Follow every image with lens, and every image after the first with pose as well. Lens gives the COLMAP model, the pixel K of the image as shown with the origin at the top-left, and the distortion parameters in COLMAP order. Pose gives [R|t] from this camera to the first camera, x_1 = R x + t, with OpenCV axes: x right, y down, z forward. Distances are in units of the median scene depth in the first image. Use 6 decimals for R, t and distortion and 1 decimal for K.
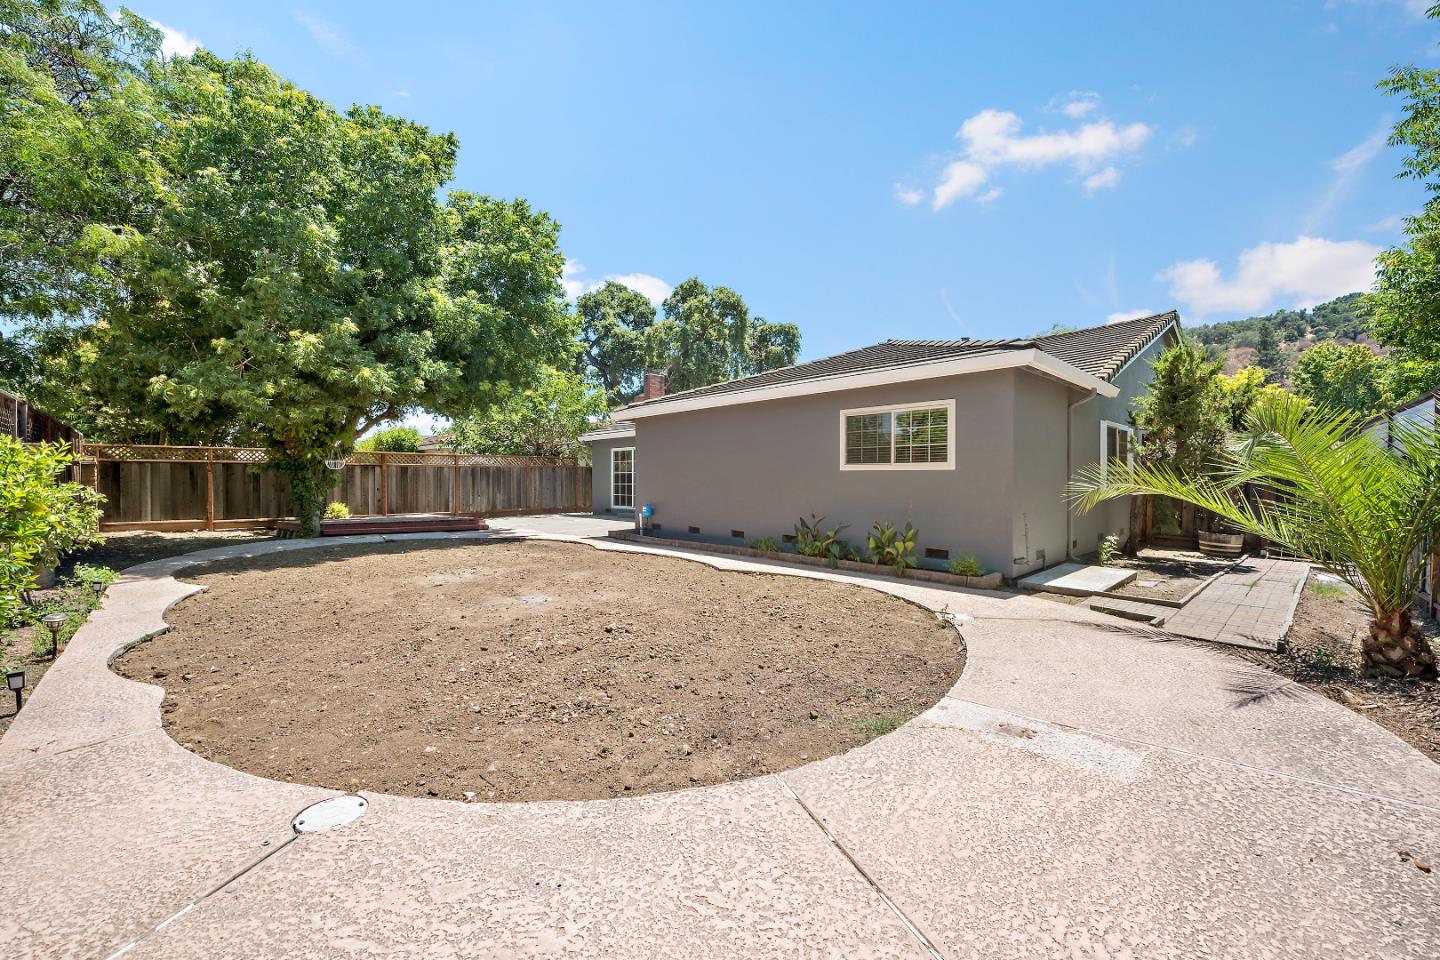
lens RADIAL K [[573.5, 0, 720.0], [0, 573.5, 480.0], [0, 0, 1]] dist [-0.015311, -0.000369]
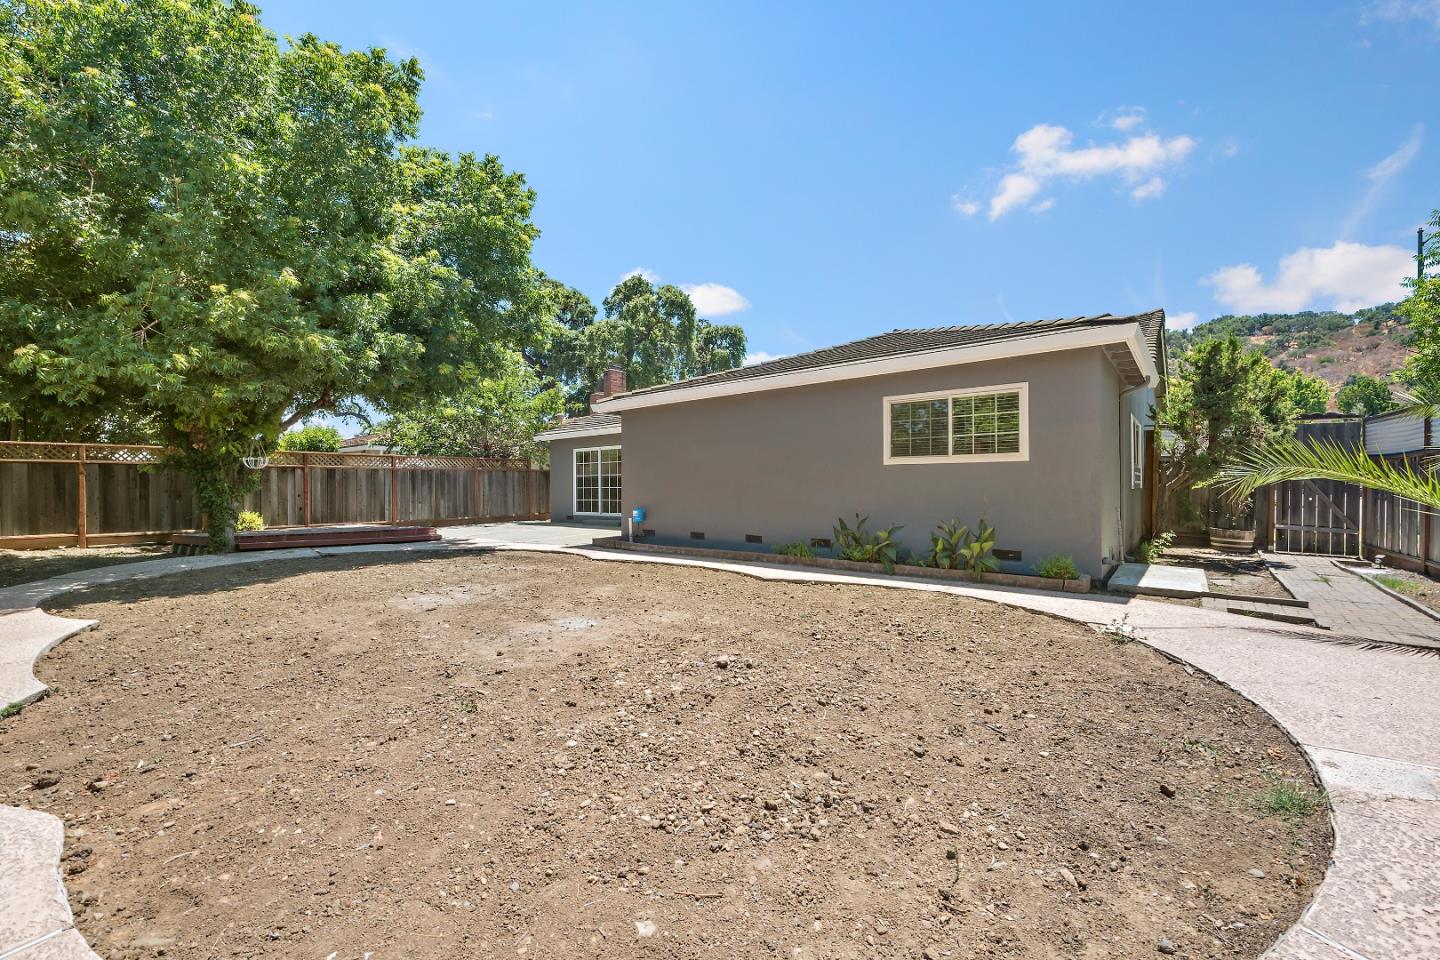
lens RADIAL K [[580.1, 0, 720.0], [0, 580.1, 480.0], [0, 0, 1]] dist [-0.017237, -0.000245]
pose [[0.992483, -0.005507, 0.122261, -0.124547], [0.007263, 0.999877, -0.013927, 0.014790], [-0.122169, 0.014711, 0.992400, 0.111640]]
